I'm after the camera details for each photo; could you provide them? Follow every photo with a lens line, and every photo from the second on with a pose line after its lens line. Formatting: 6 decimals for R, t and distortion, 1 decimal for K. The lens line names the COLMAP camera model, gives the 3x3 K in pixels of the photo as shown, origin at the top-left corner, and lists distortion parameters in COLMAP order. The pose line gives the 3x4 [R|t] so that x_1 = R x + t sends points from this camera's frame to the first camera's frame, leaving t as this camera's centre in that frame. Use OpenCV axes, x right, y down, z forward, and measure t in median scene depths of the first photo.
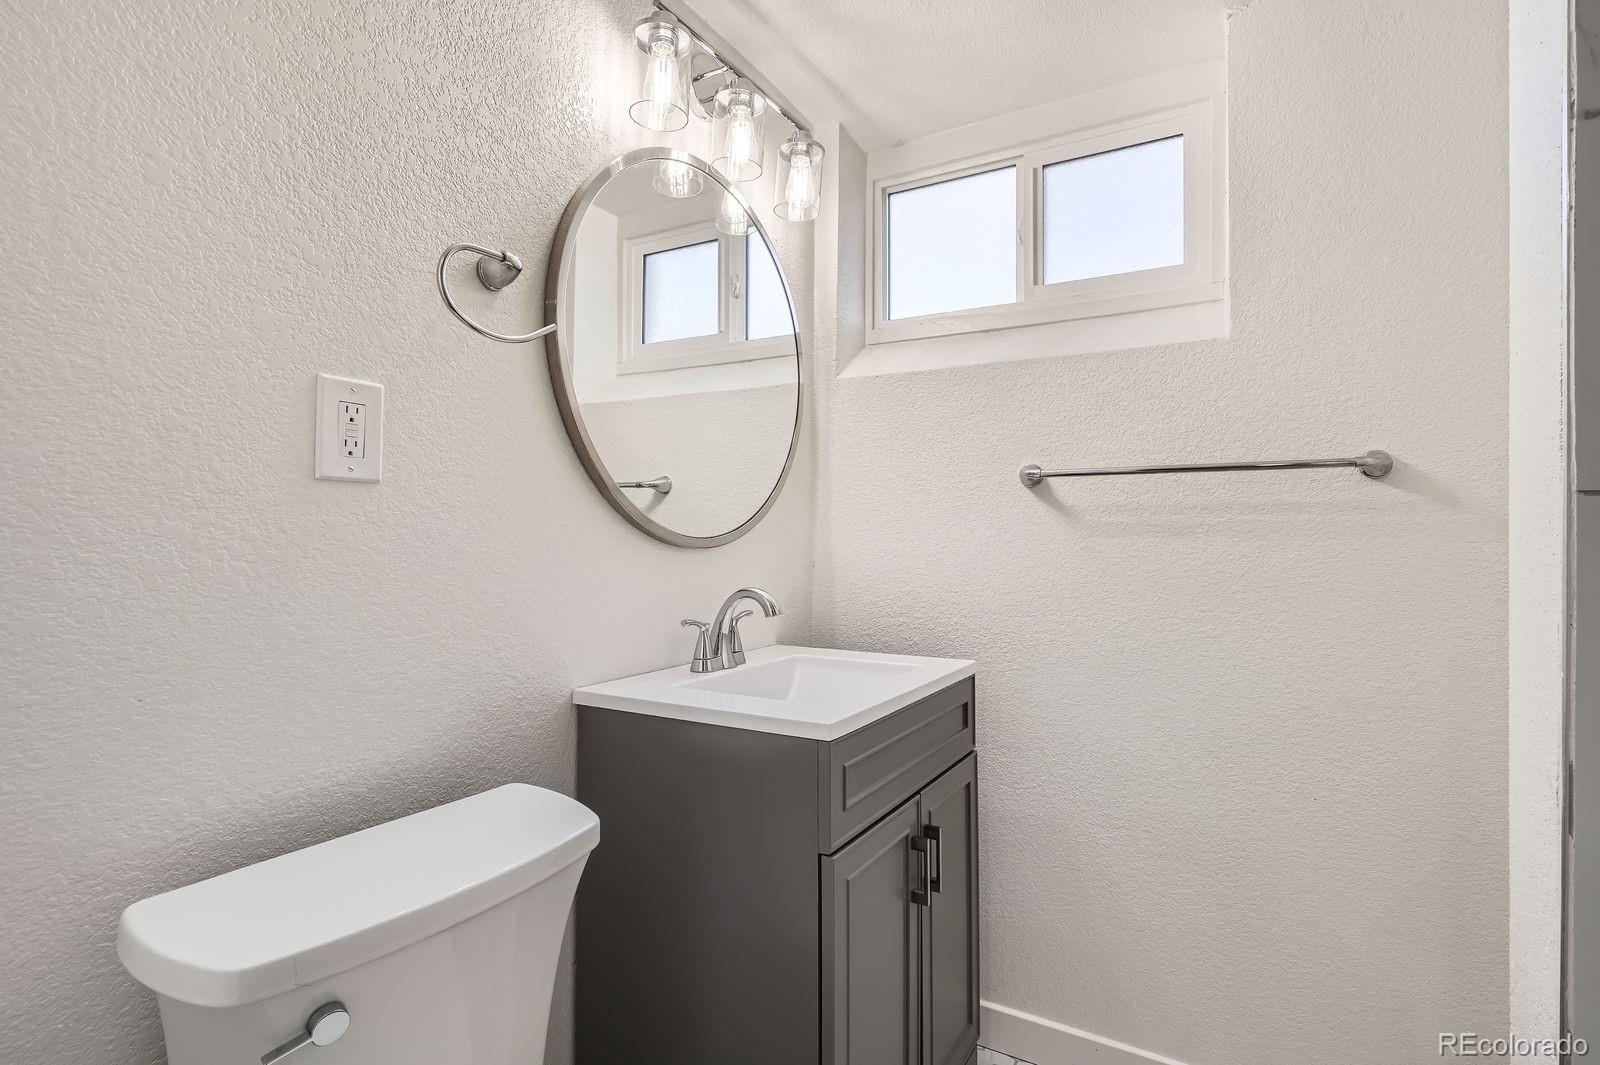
lens RADIAL K [[779.5, 0, 800.0], [0, 779.5, 532.5], [0, 0, 1]] dist [0.002422, 0.000535]
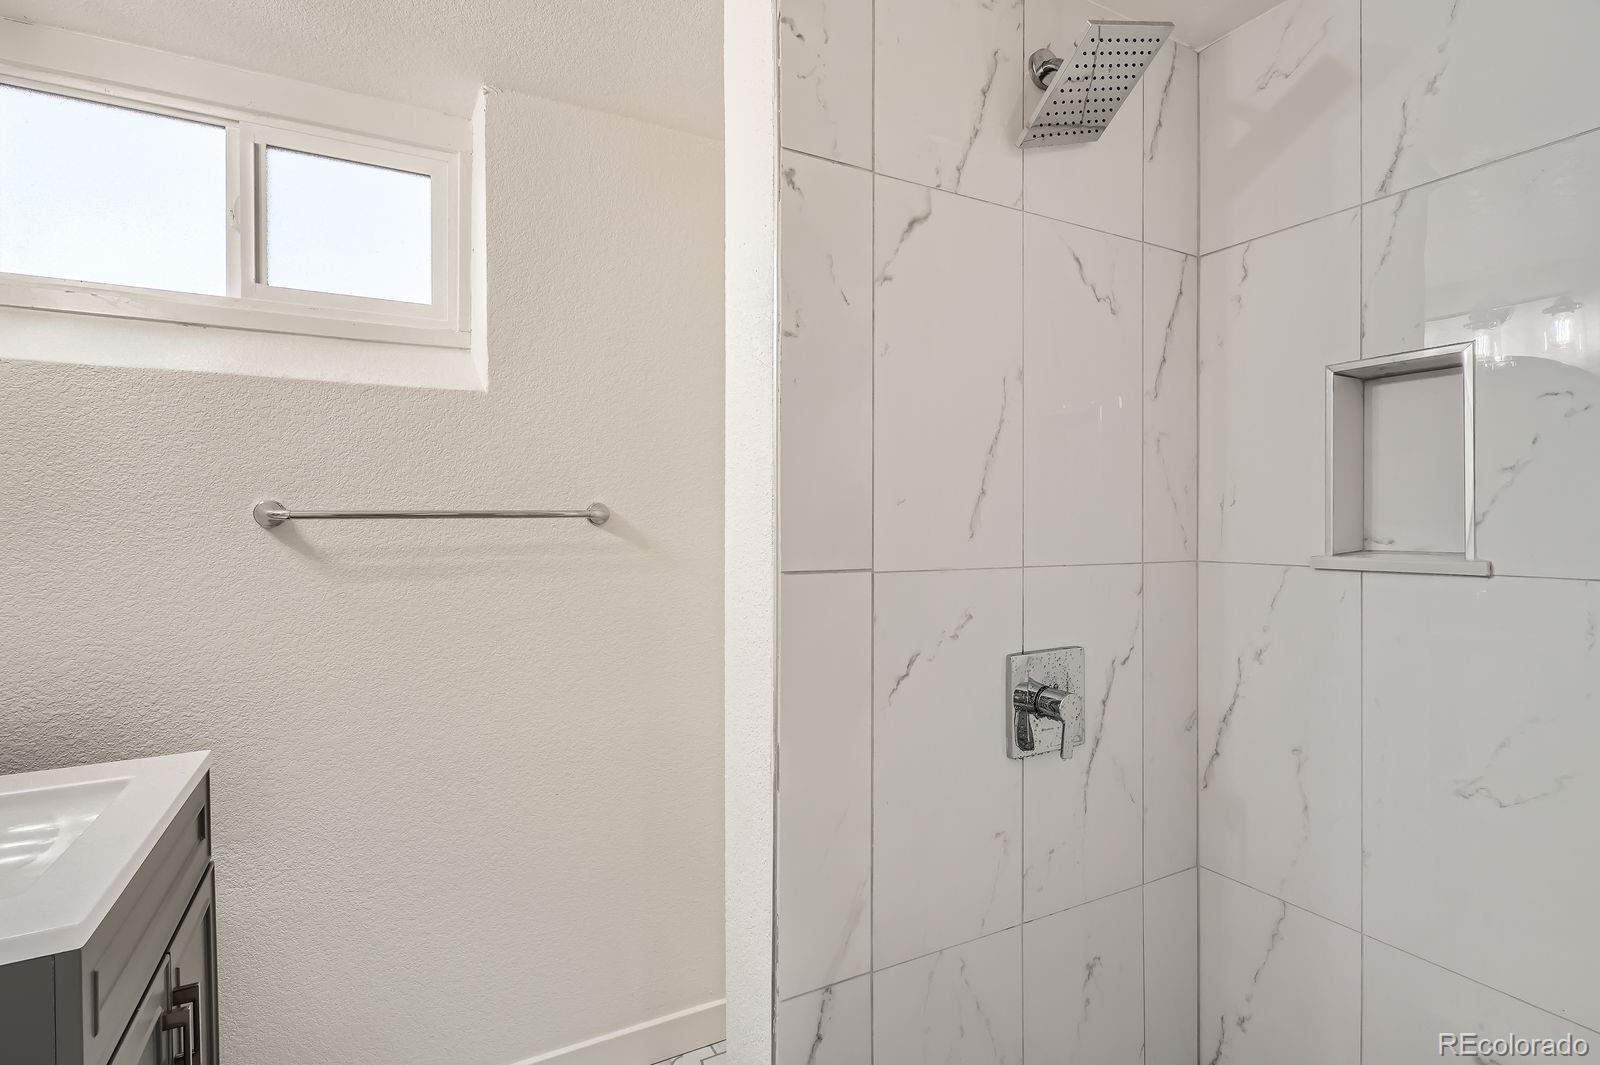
lens RADIAL K [[779.5, 0, 800.0], [0, 779.5, 532.5], [0, 0, 1]] dist [0.002422, 0.000535]
pose [[0.516972, -0.019098, 0.855789, -0.146028], [0.004068, 0.999795, 0.019854, -0.073657], [-0.855993, -0.006782, 0.516943, 0.071991]]
